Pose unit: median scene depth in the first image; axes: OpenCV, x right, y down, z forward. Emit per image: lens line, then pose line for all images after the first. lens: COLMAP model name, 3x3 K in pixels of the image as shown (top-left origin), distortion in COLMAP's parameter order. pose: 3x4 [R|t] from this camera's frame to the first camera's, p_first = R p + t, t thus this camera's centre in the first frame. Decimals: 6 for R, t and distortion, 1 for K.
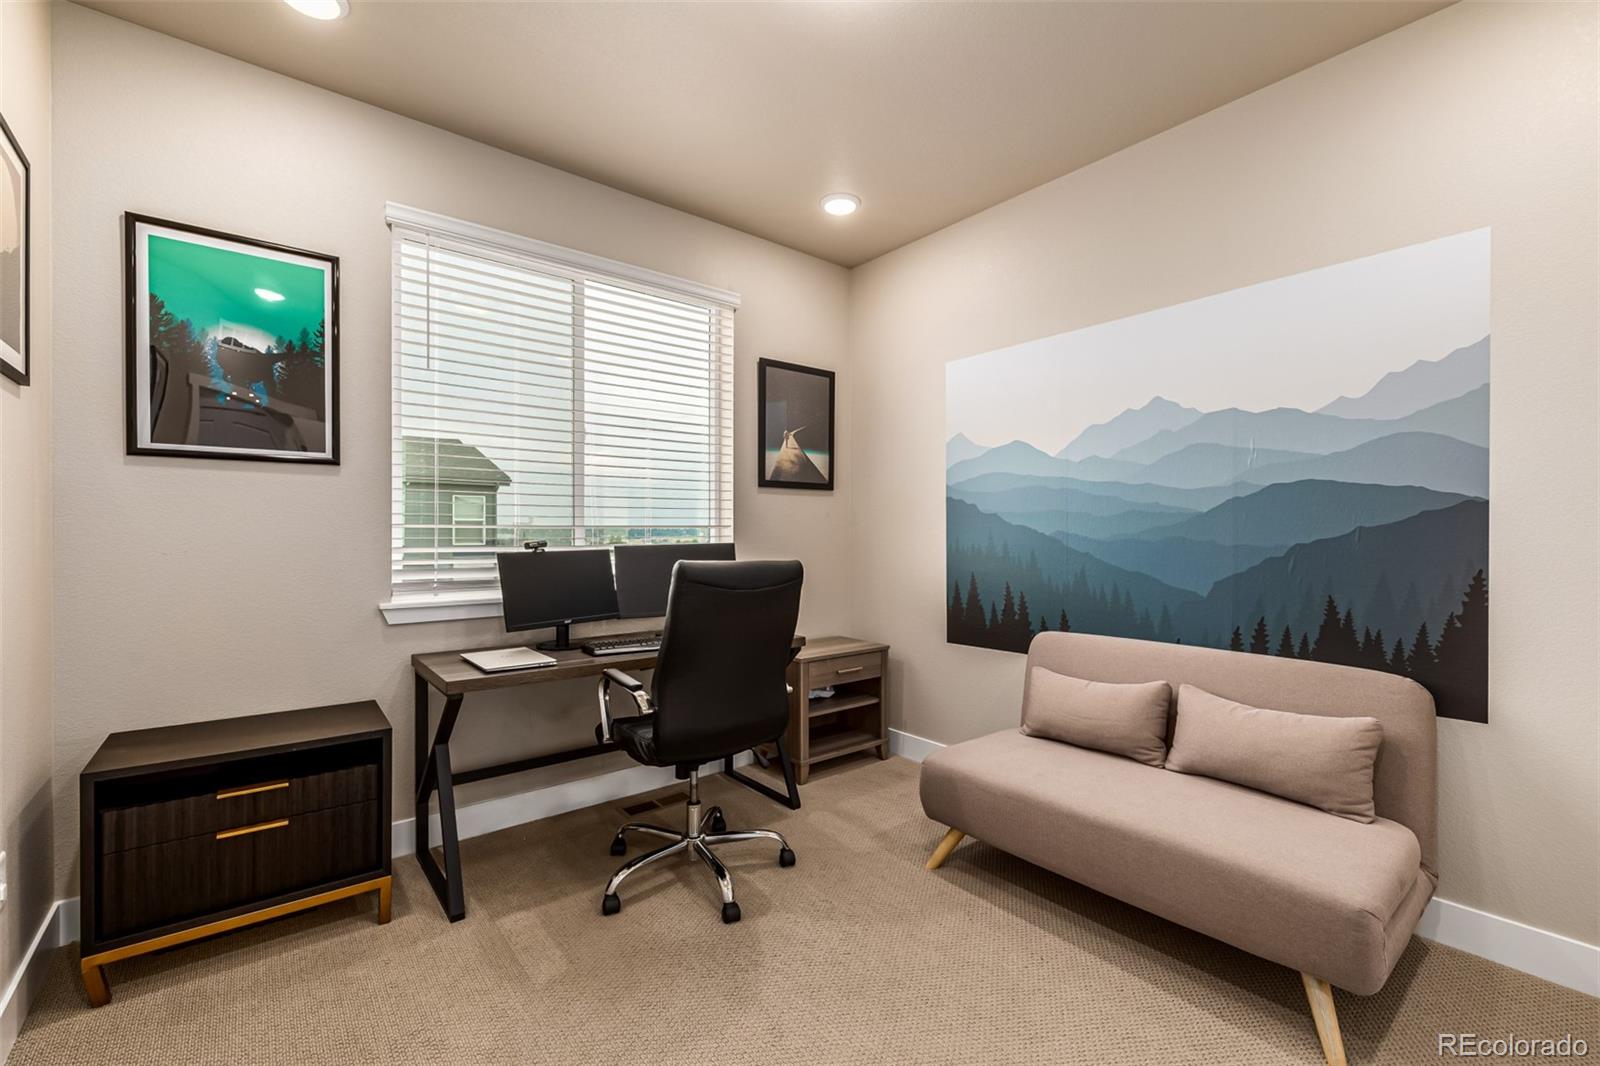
lens RADIAL K [[679.6, 0, 781.2], [0, 679.6, 537.4], [0, 0, 1]] dist [0.000432, -0.000006]
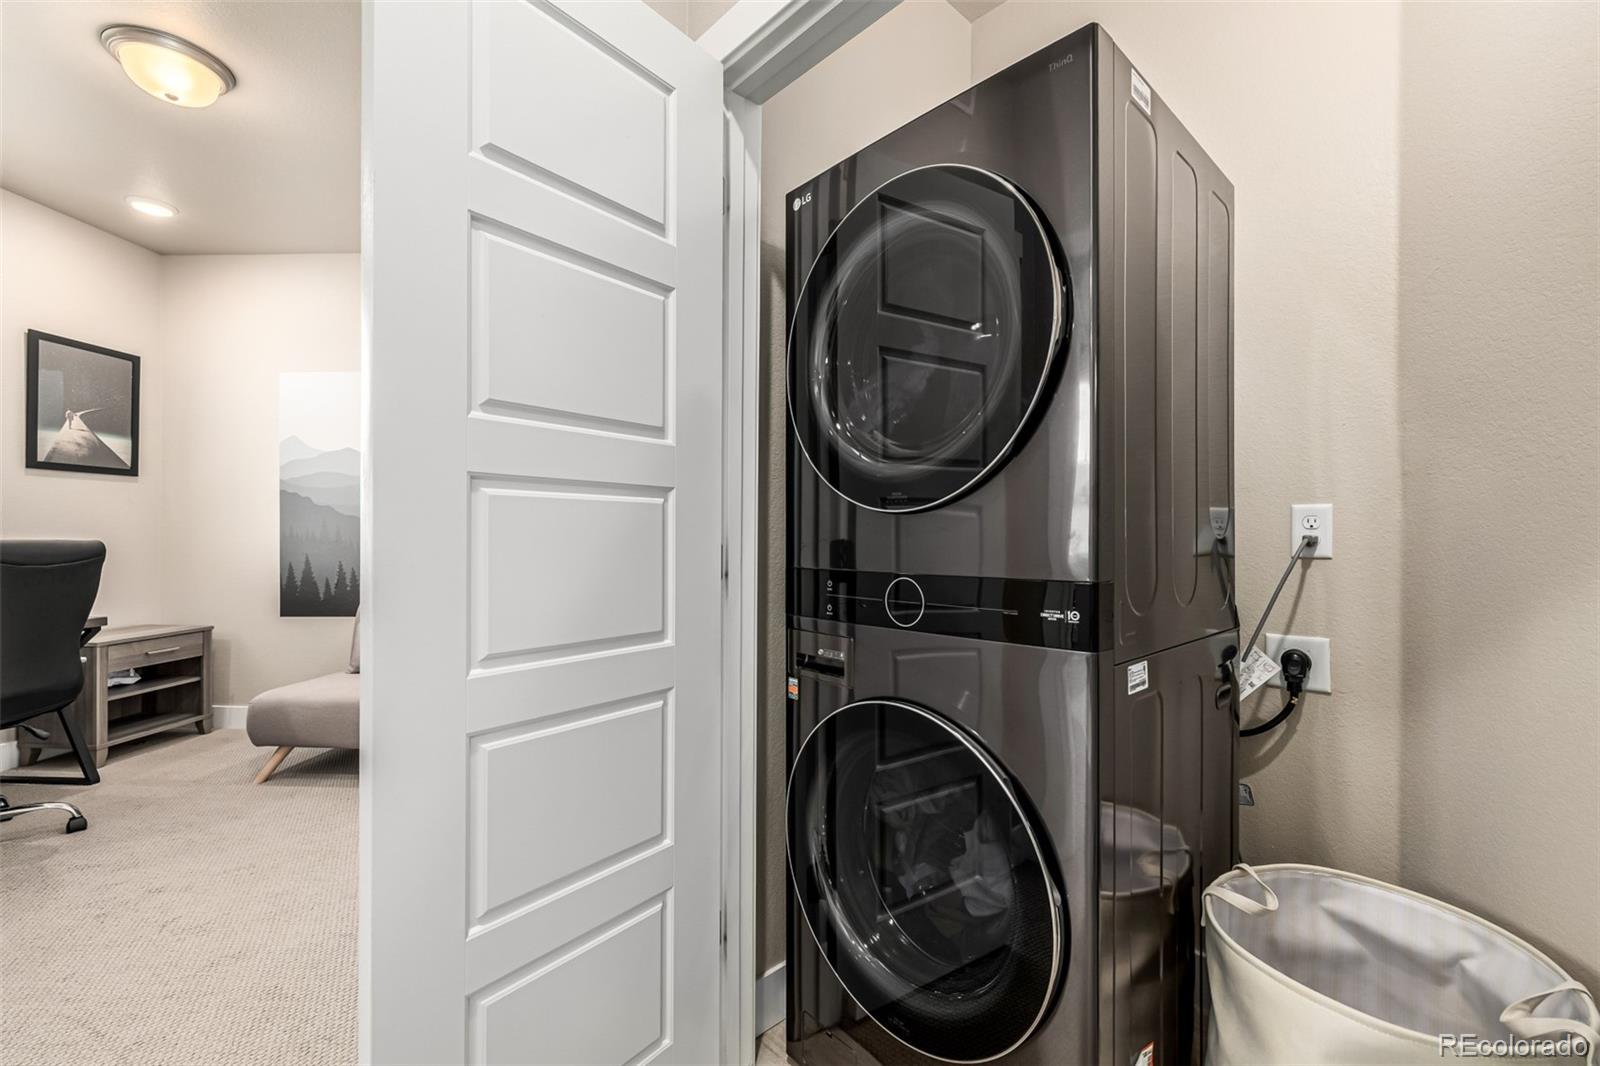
lens RADIAL K [[682.8, 0, 828.1], [0, 682.8, 534.5], [0, 0, 1]] dist [-0.000308, 0.000130]
pose [[0.625353, 0.002642, 0.780337, -0.076197], [0.001548, 0.999988, -0.004626, 0.022489], [-0.780340, 0.004101, 0.625342, -0.436972]]
